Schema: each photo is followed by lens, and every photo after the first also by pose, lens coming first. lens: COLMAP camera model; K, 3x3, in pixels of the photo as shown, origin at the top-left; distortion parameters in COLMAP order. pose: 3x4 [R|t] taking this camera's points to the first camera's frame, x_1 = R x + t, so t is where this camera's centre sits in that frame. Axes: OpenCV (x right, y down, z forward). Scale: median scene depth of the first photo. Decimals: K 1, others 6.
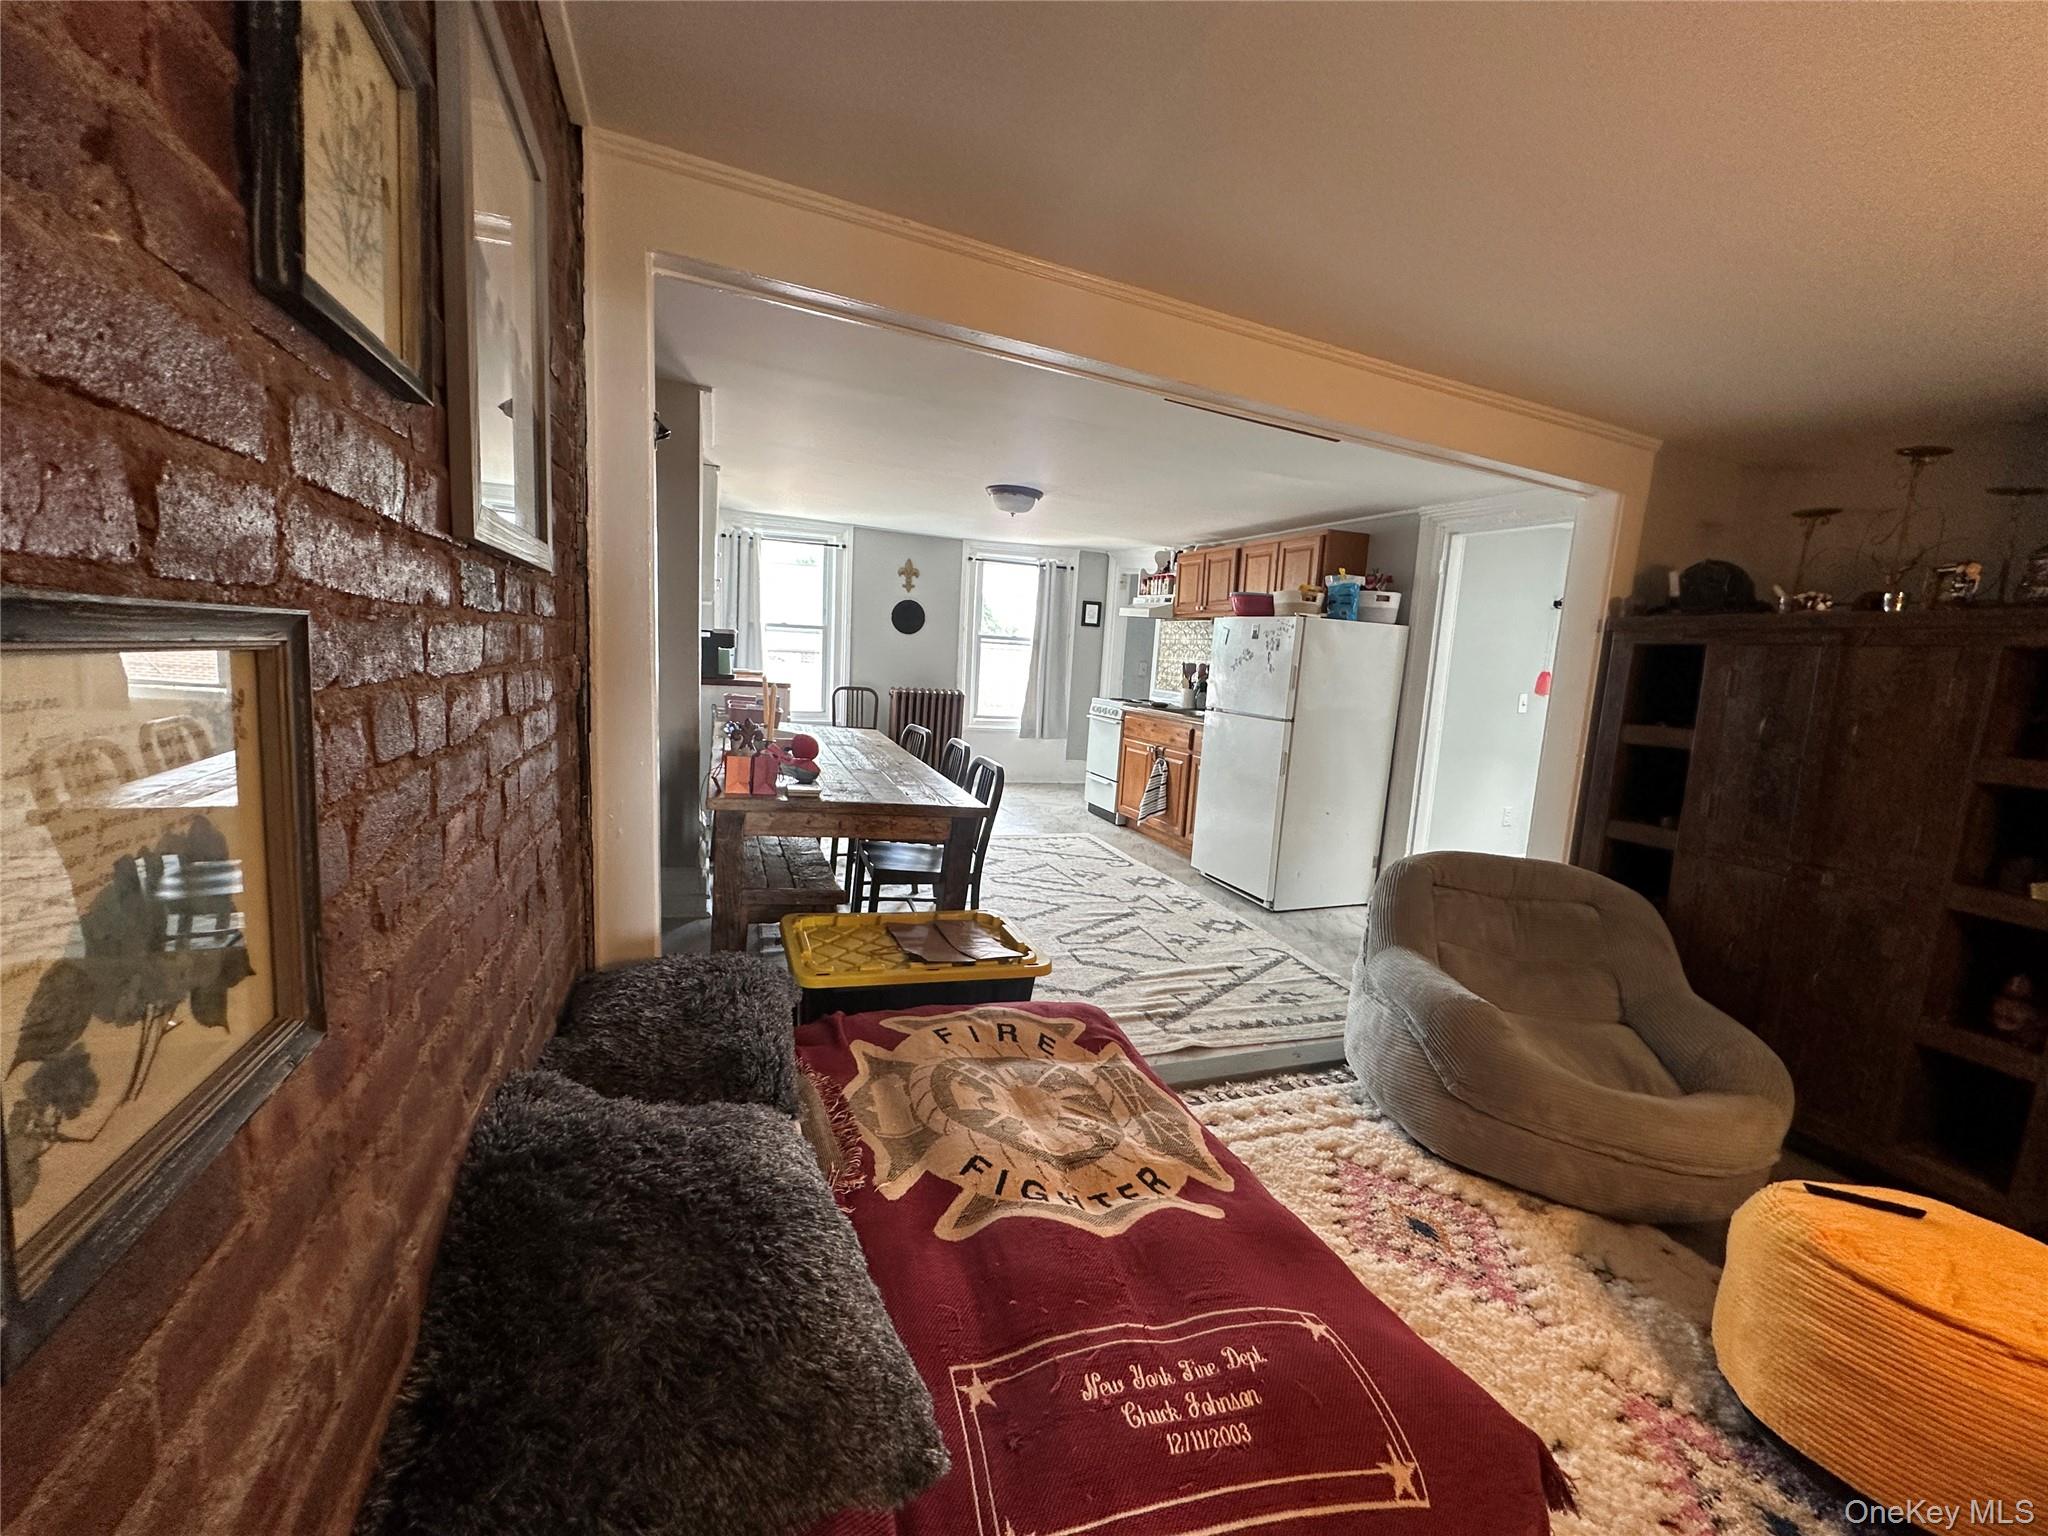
lens RADIAL K [[815.8, 0, 1024.0], [0, 815.8, 768.0], [0, 0, 1]] dist [-0.002480, 0.000356]
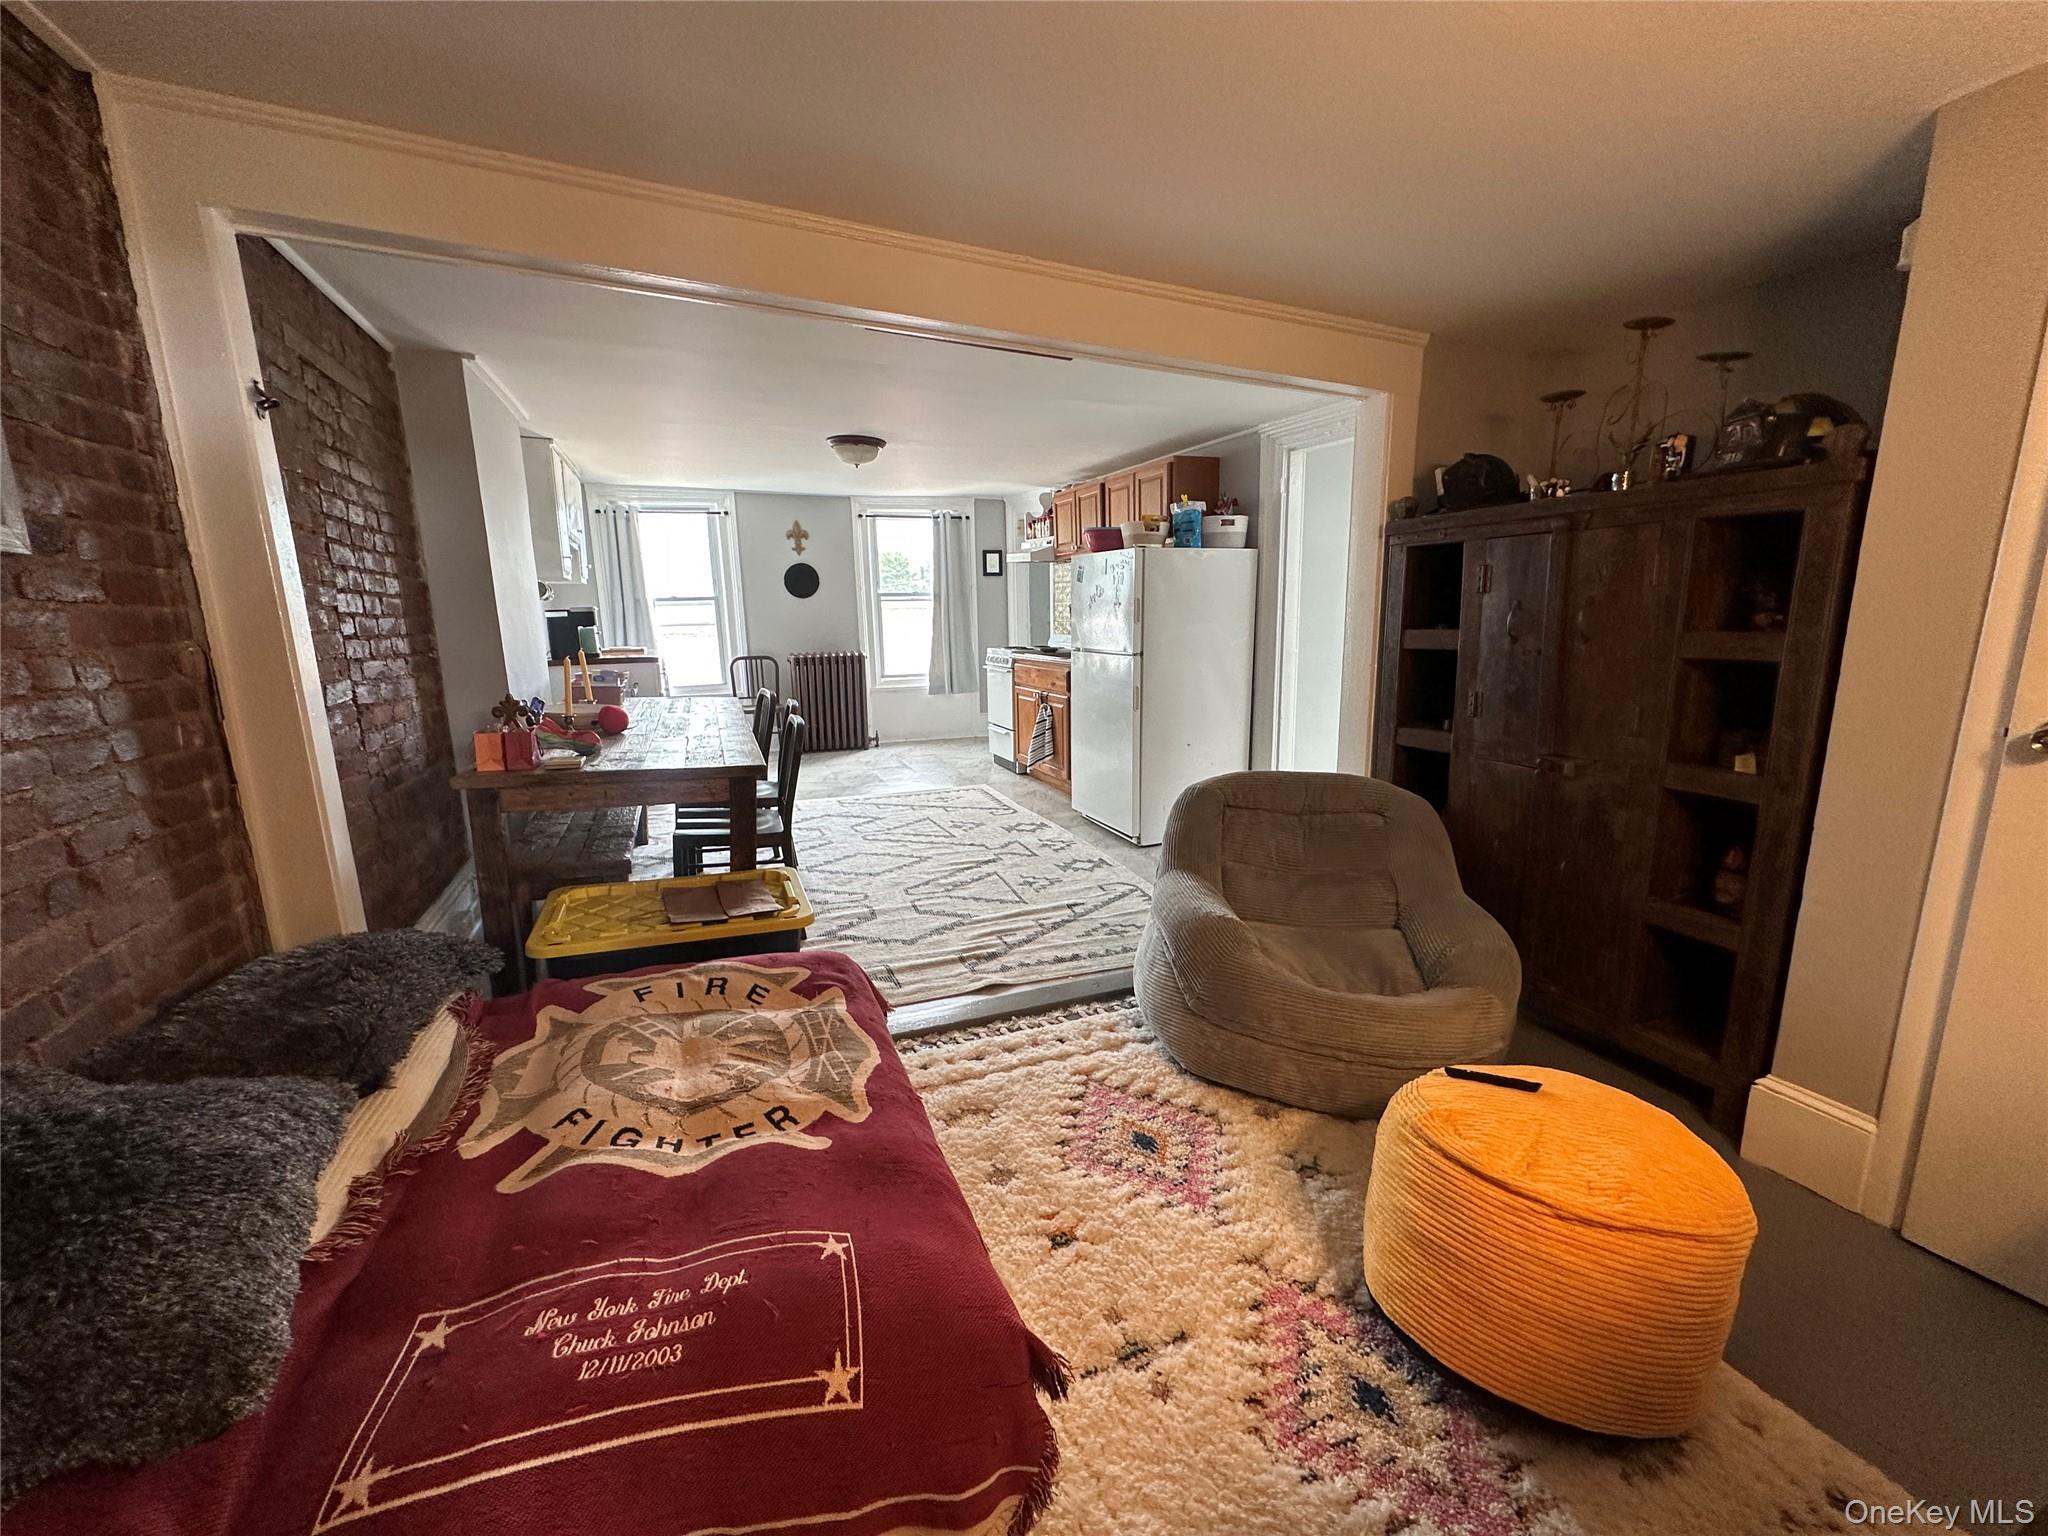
lens RADIAL K [[815.8, 0, 1024.0], [0, 815.8, 768.0], [0, 0, 1]] dist [-0.002480, 0.000356]
pose [[0.996747, -0.080186, 0.008158, 0.280904], [0.079652, 0.995444, 0.052407, 0.027275], [-0.012323, -0.051586, 0.998592, 0.007806]]
